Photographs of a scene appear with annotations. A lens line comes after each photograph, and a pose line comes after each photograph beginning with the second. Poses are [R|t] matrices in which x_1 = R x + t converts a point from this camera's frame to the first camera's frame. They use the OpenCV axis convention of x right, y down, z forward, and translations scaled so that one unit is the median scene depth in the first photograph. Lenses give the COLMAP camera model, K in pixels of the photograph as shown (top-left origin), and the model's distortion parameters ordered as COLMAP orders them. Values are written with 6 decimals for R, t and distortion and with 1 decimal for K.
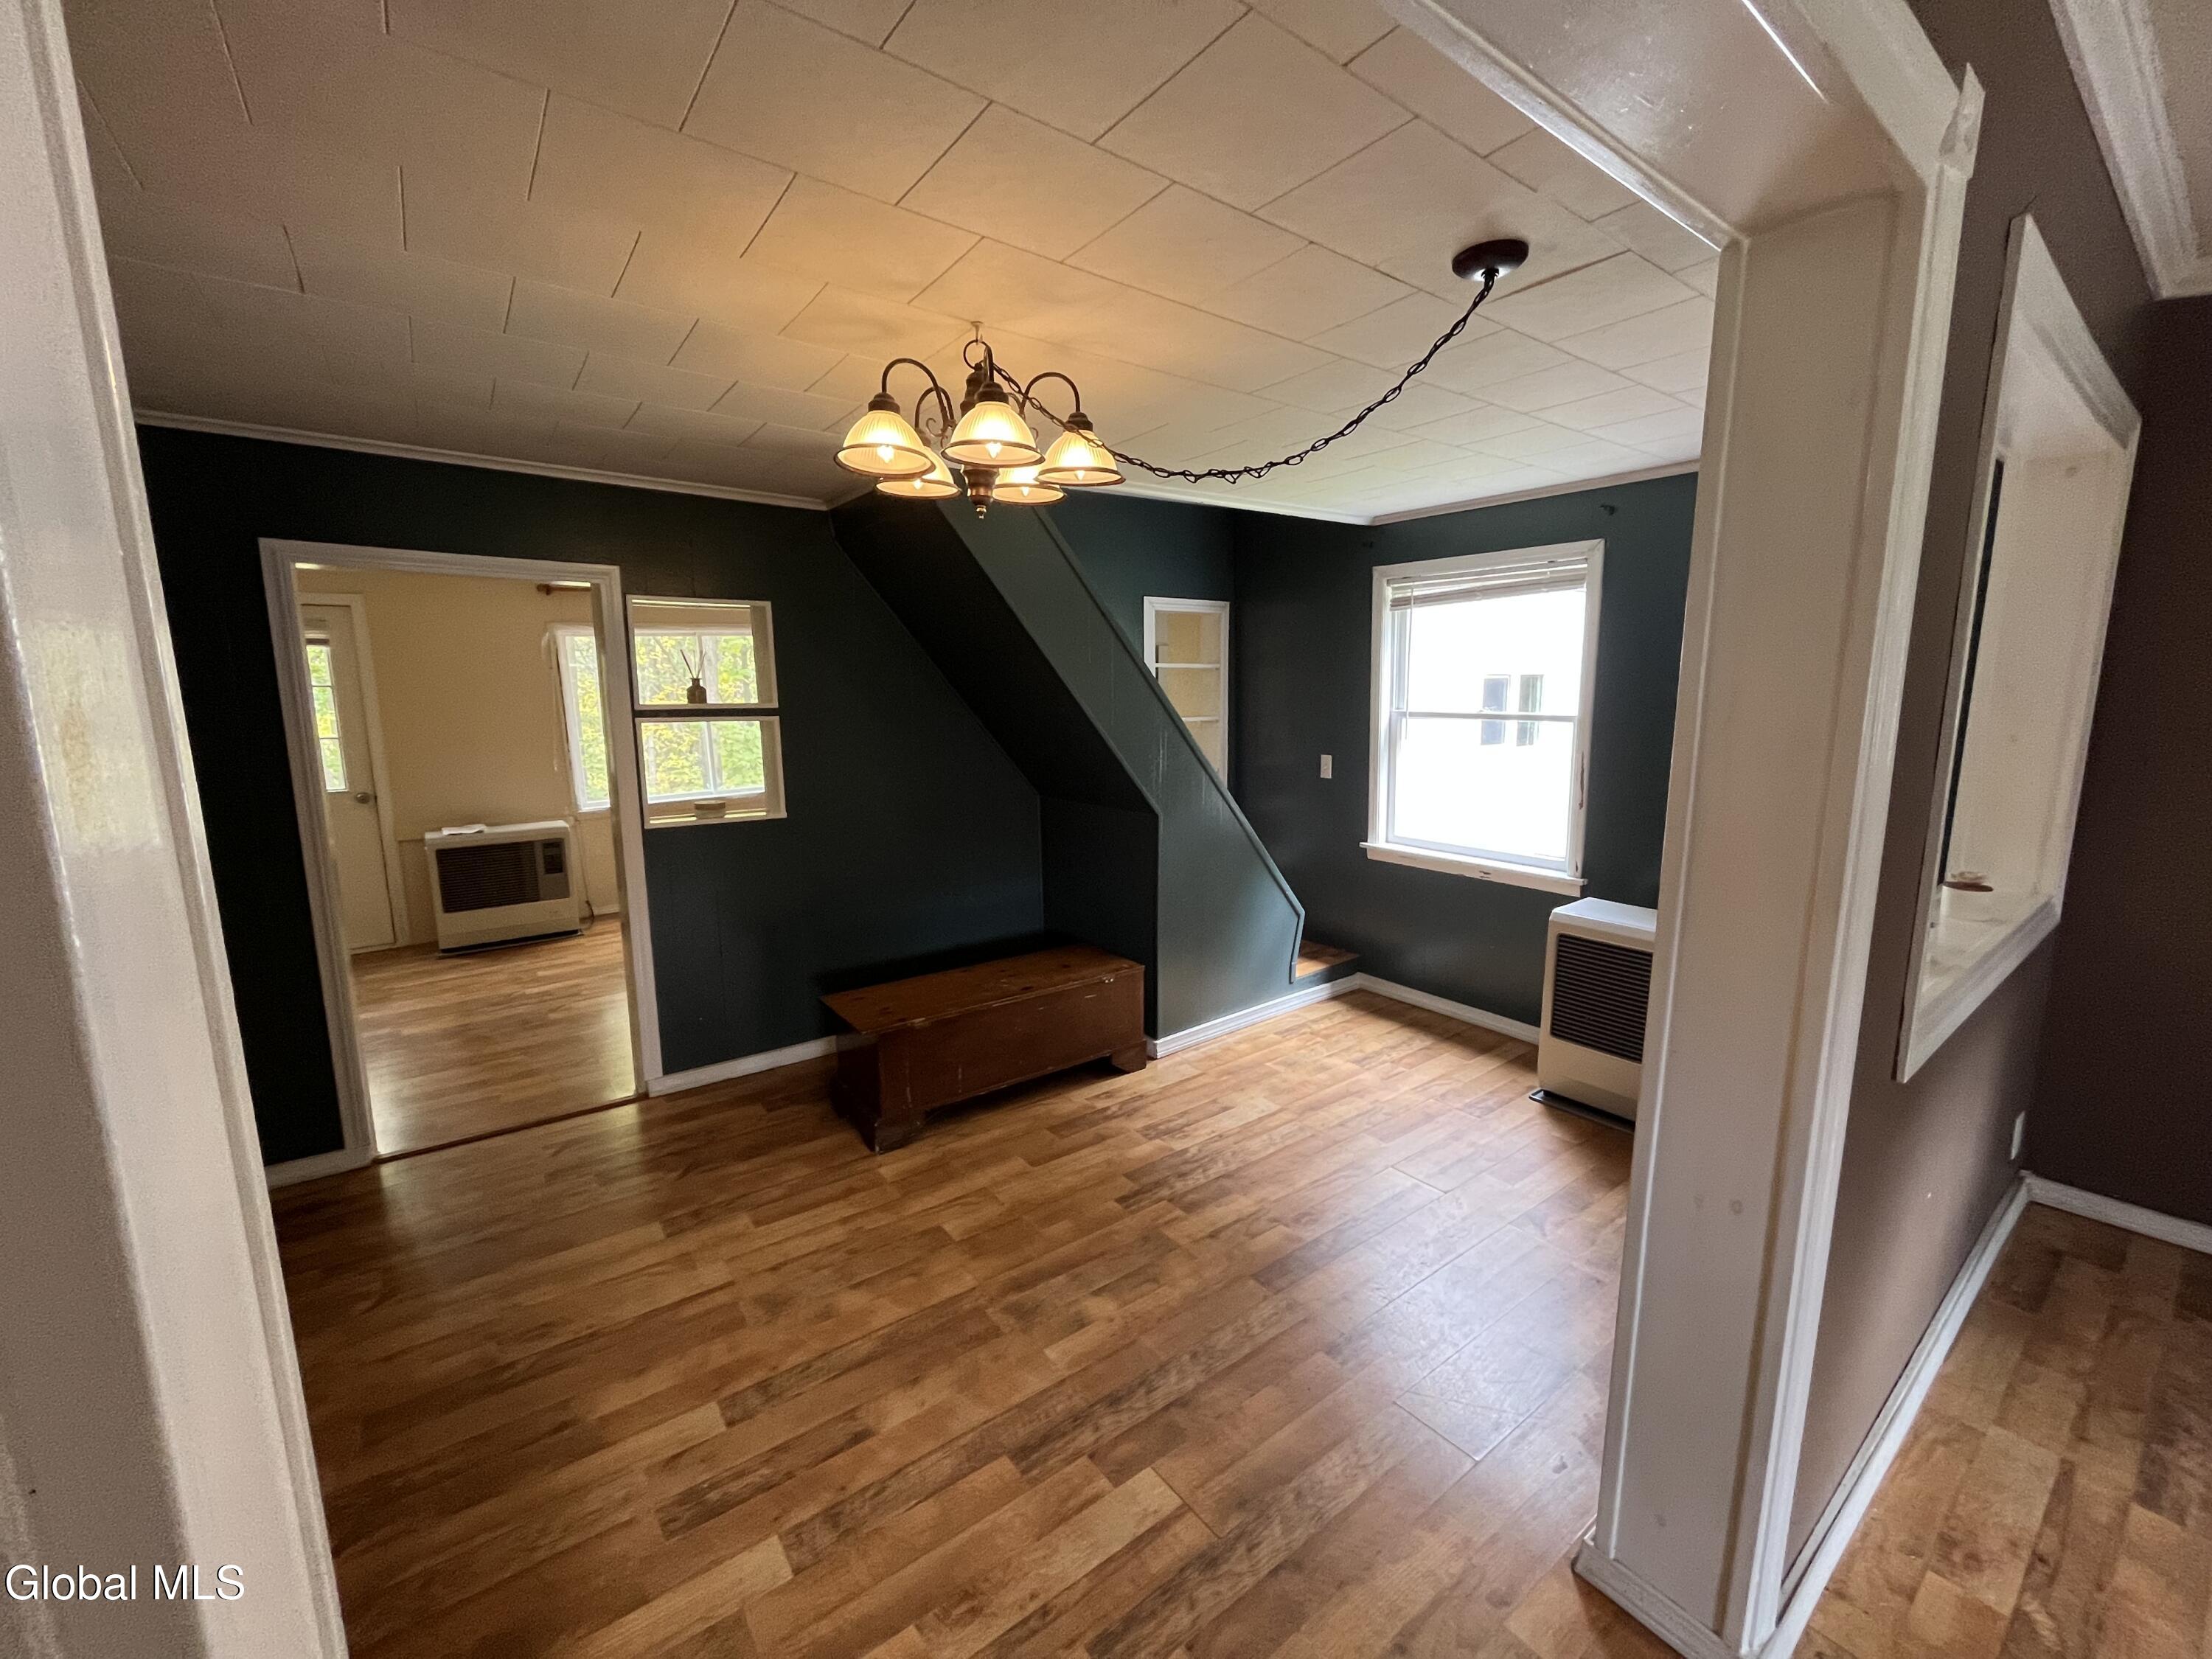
lens RADIAL K [[895.7, 0, 1115.3], [0, 895.7, 826.0], [0, 0, 1]] dist [-0.003011, 0.000268]
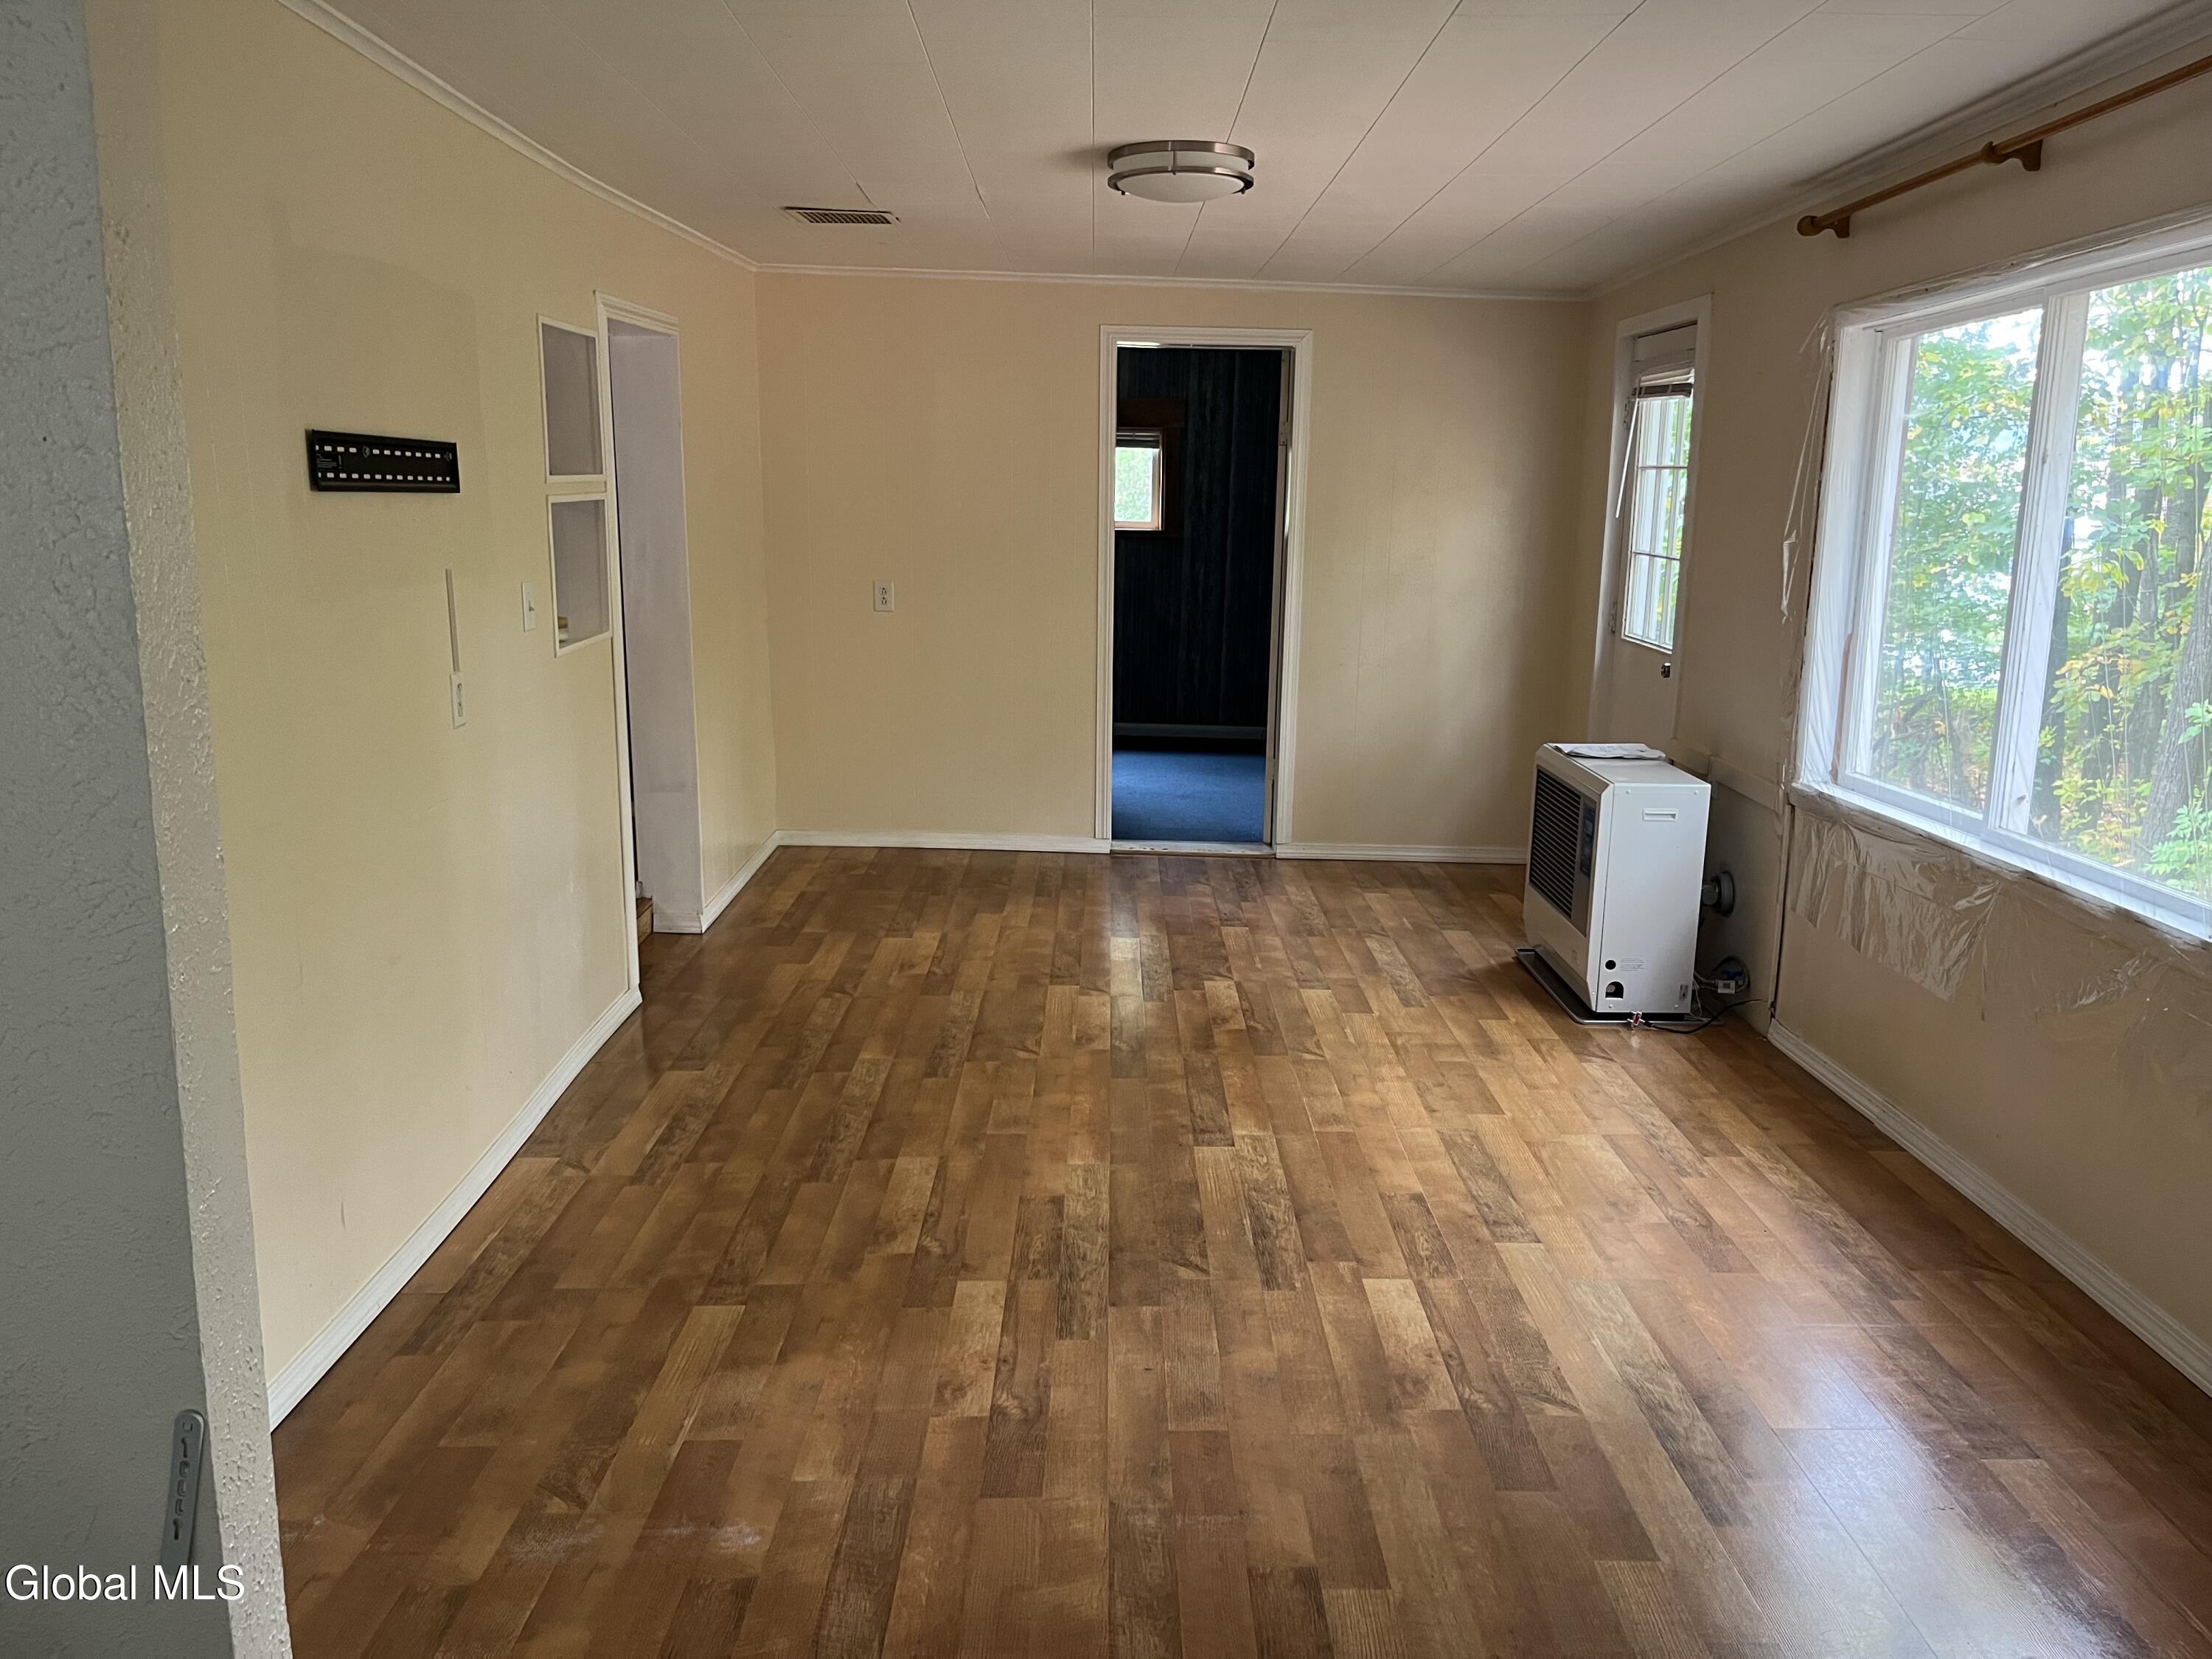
lens RADIAL K [[1696.4, 0, 1111.4], [0, 1696.4, 834.8], [0, 0, 1]] dist [0.058855, -0.074408]
pose [[-0.603440, 0.162118, -0.780755, 0.394968], [-0.141560, 0.941784, 0.304965, -0.376226], [0.784743, 0.294551, -0.545360, 2.381729]]
